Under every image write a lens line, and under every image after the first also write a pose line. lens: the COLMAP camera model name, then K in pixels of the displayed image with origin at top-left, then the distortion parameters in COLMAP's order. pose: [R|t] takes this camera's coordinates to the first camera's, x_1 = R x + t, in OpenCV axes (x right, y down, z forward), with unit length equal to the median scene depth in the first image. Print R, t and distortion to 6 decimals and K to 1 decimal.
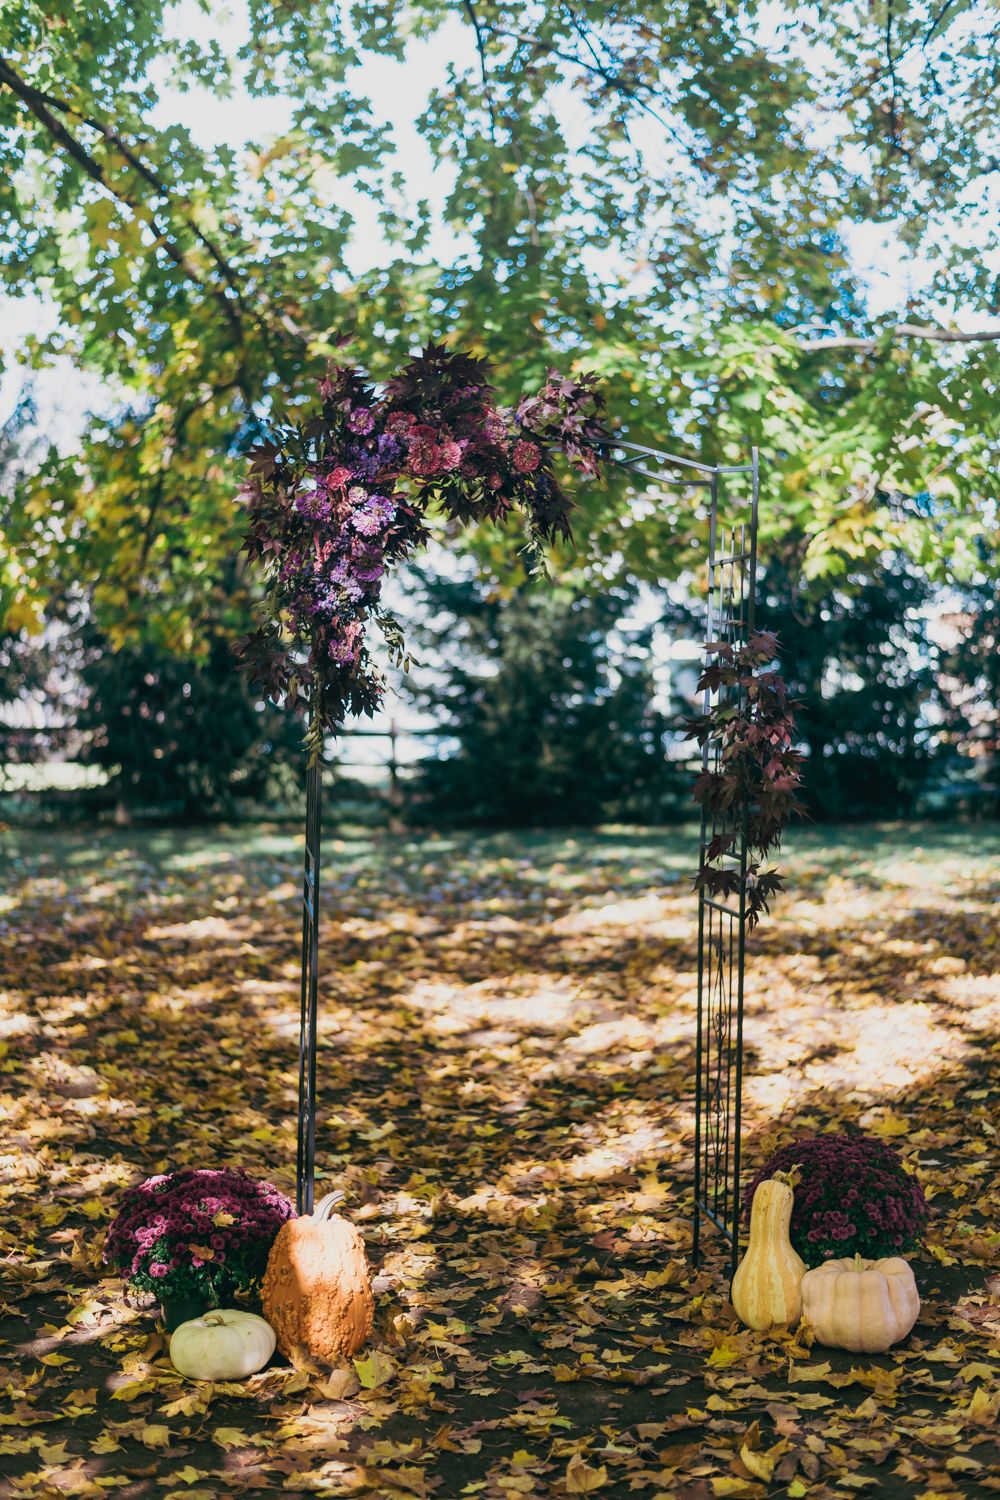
lens RADIAL K [[2207.4, 0, 486.8], [0, 2207.4, 759.0], [0, 0, 1]] dist [-0.017697, 0.000000]
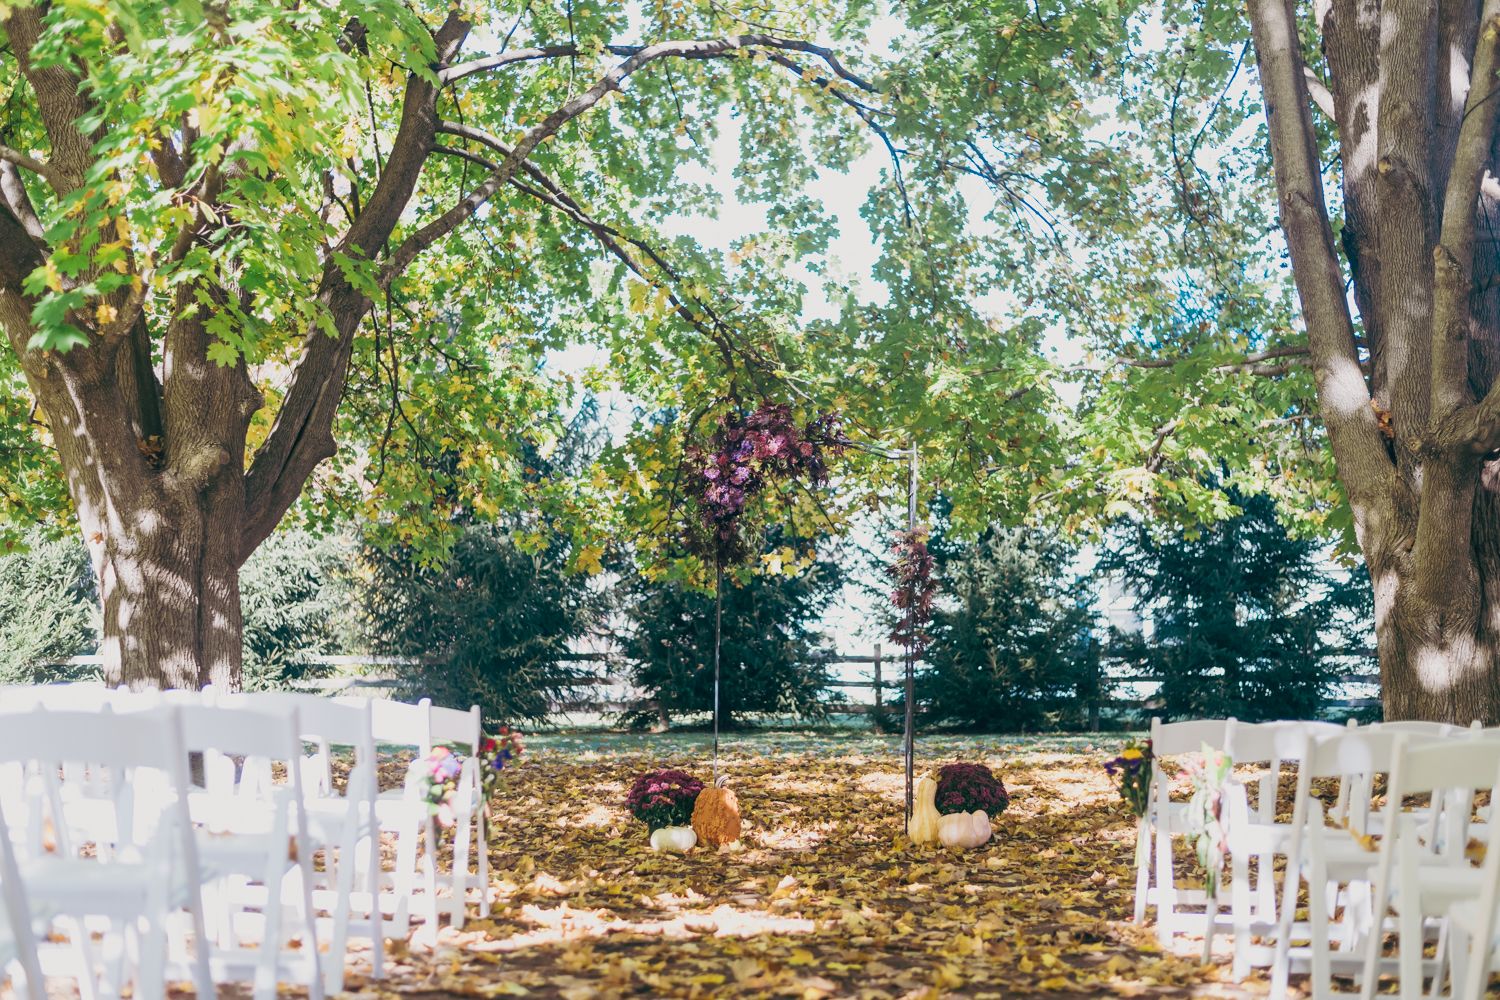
lens RADIAL K [[2207.4, 0, 755.1], [0, 2207.4, 498.2], [0, 0, 1]] dist [-0.017697, 0.000000]
pose [[0.991476, -0.016562, -0.129231, 0.082425], [0.002677, 0.994268, -0.106884, 0.049982], [0.130260, 0.105627, 0.985837, -0.398808]]
